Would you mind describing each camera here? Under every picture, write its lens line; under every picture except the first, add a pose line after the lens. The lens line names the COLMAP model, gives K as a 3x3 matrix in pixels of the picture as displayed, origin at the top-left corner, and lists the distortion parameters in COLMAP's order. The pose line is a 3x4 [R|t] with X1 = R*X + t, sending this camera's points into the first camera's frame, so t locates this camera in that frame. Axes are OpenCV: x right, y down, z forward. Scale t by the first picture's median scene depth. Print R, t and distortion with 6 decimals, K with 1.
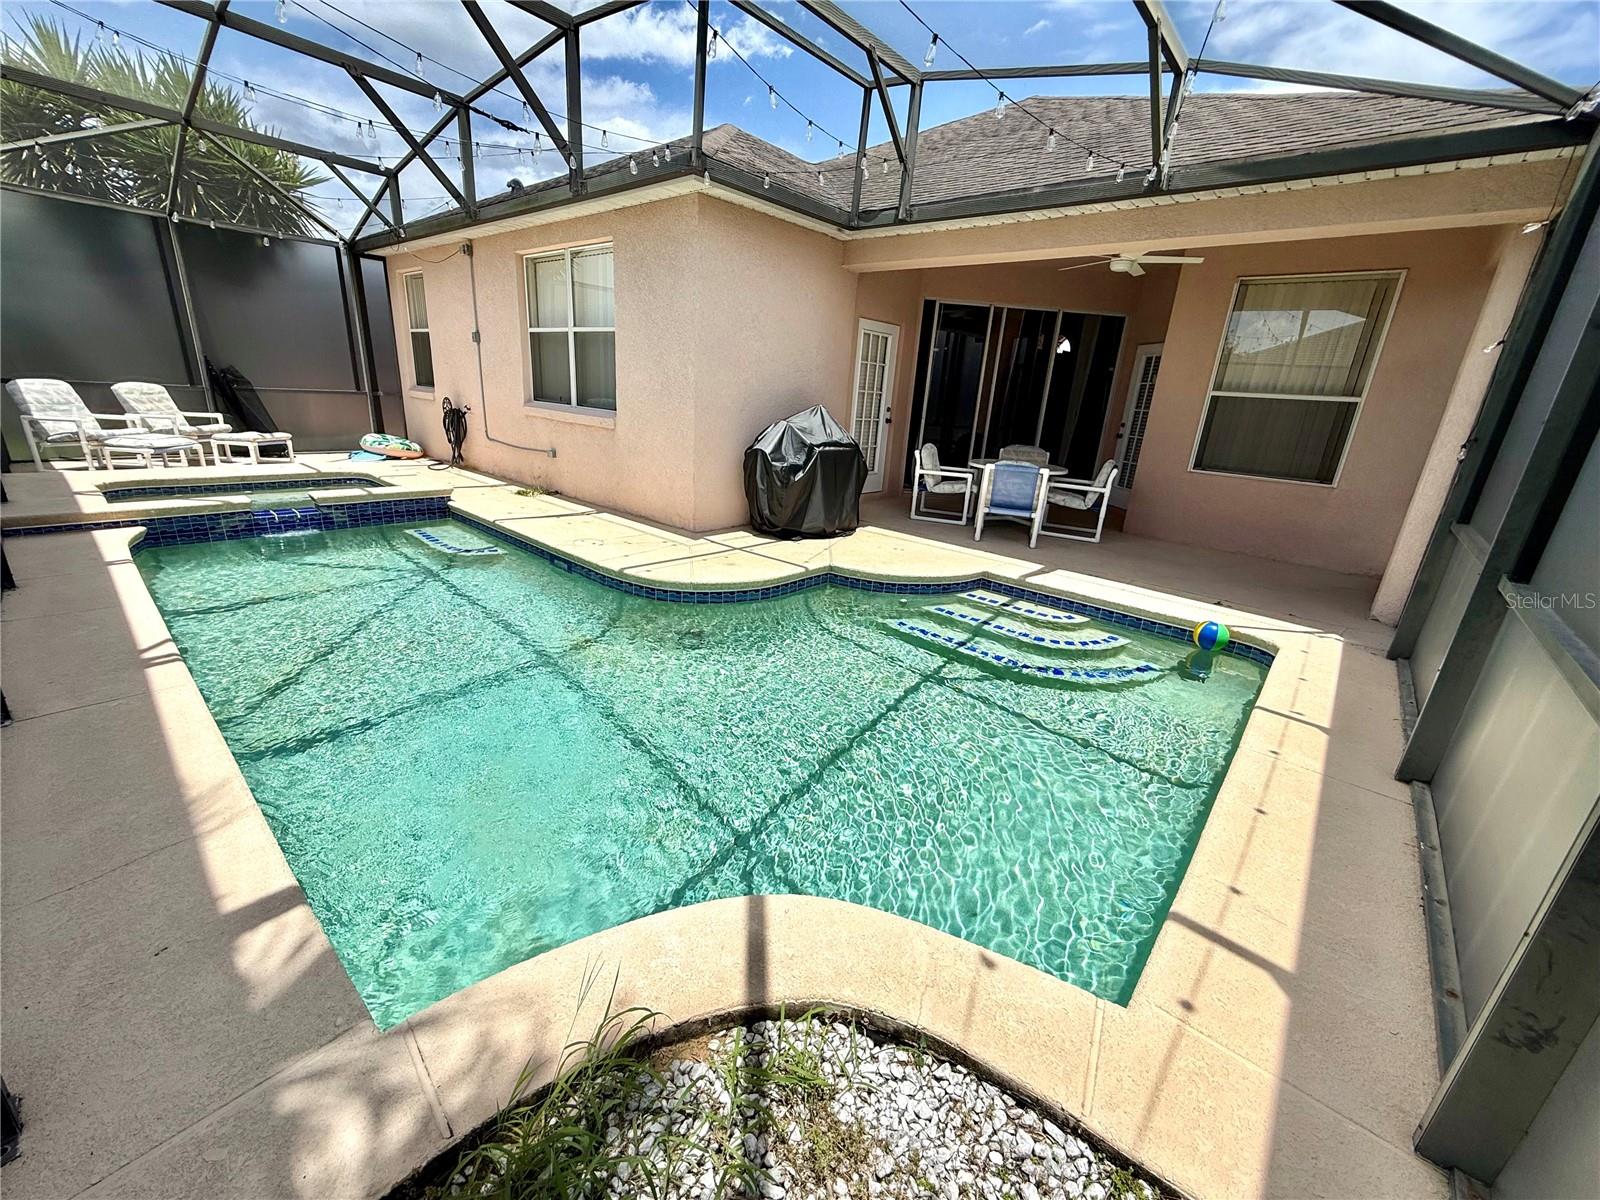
lens RADIAL K [[638.3, 0, 793.4], [0, 638.3, 599.3], [0, 0, 1]] dist [-0.000166, 0.000170]
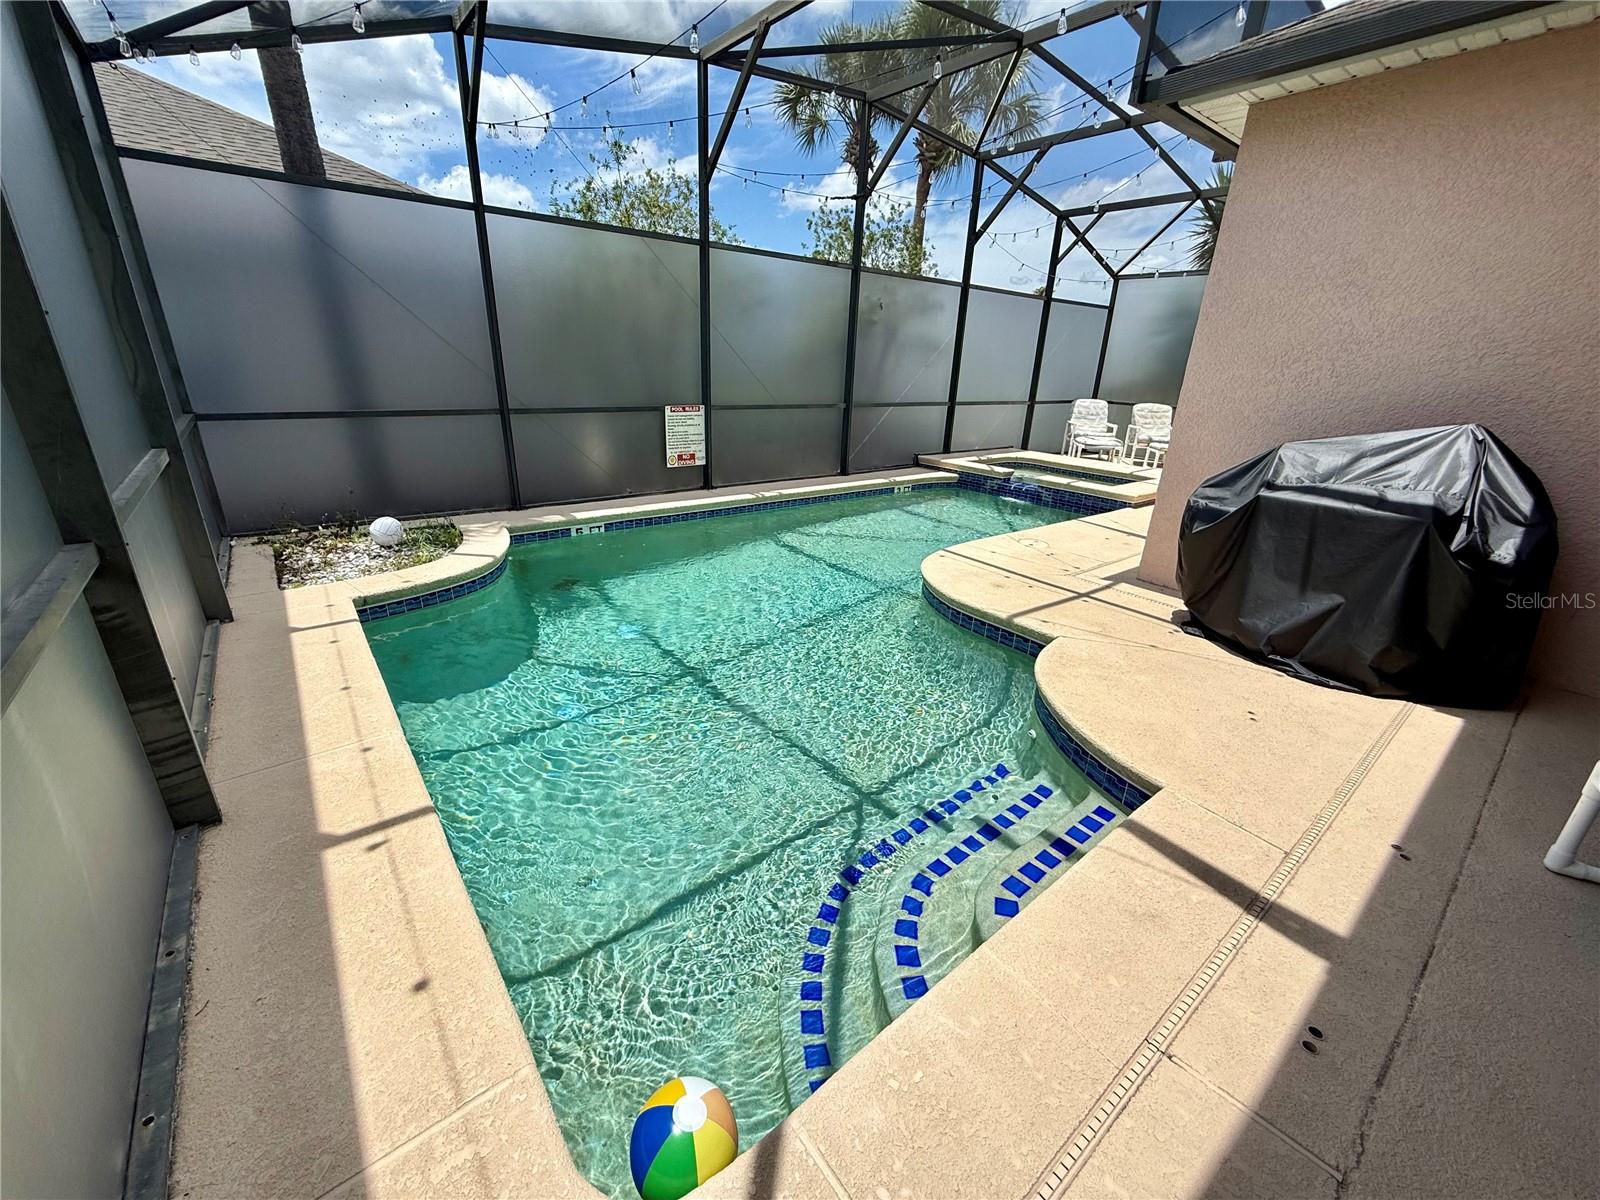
lens RADIAL K [[638.3, 0, 793.4], [0, 638.3, 599.3], [0, 0, 1]] dist [-0.000166, 0.000170]
pose [[-0.172995, 0.283021, -0.943383, 0.772312], [-0.359504, 0.873594, 0.328009, -0.224994], [0.916968, 0.395894, -0.049380, 0.820956]]
